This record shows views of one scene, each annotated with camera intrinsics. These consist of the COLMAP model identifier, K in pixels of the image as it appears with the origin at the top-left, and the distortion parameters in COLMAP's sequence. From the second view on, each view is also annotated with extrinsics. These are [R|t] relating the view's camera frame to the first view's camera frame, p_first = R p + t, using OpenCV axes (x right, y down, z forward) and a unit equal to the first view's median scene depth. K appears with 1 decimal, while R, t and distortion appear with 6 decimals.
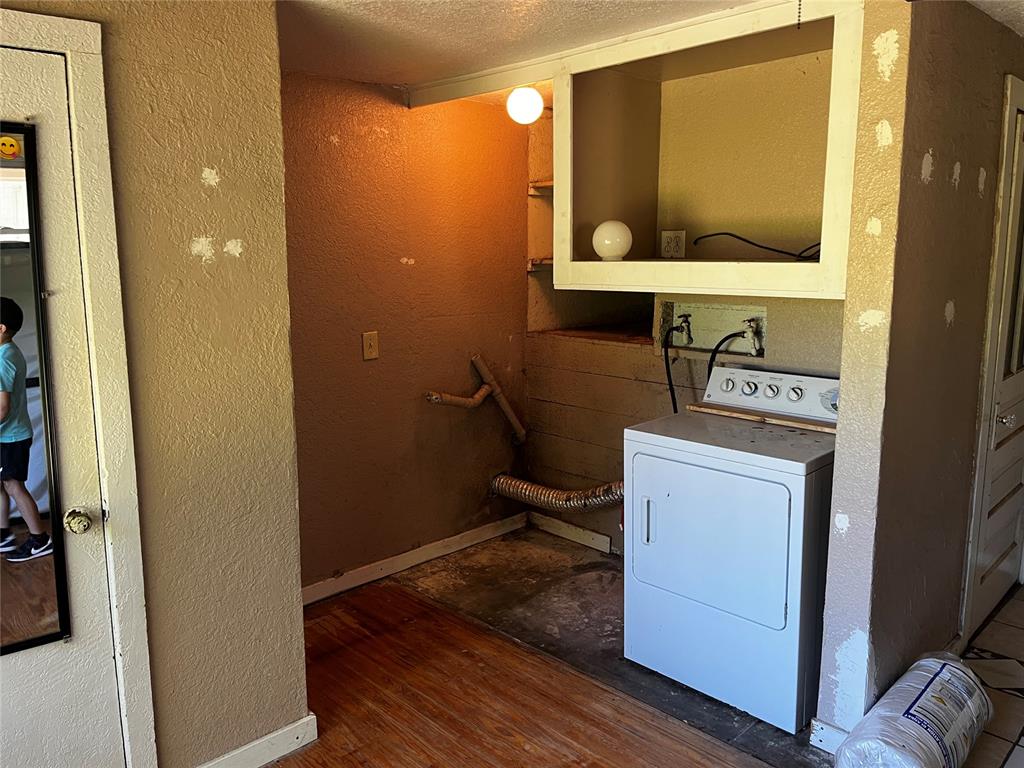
lens RADIAL K [[782.5, 0, 507.7], [0, 782.5, 383.2], [0, 0, 1]] dist [0.078413, -0.086637]
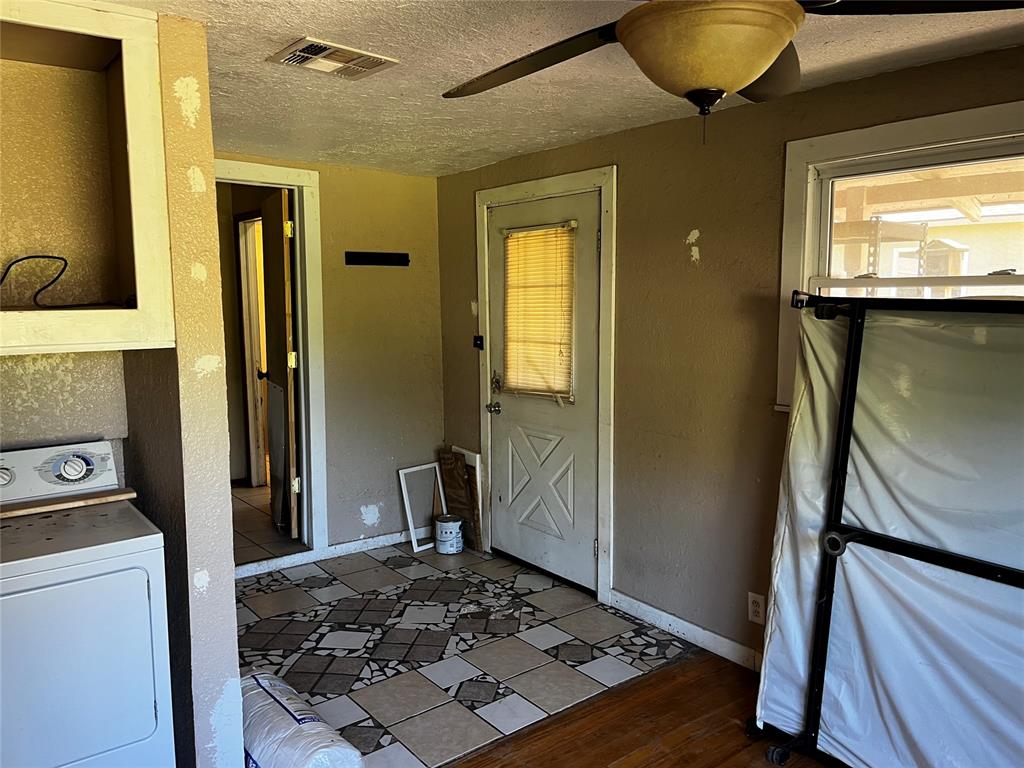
lens RADIAL K [[782.5, 0, 507.7], [0, 782.5, 383.2], [0, 0, 1]] dist [0.078413, -0.086637]
pose [[0.109450, -0.113212, 0.987524, -0.507104], [0.176037, 0.979996, 0.092838, -0.088767], [-0.978280, 0.163679, 0.127190, 0.544692]]
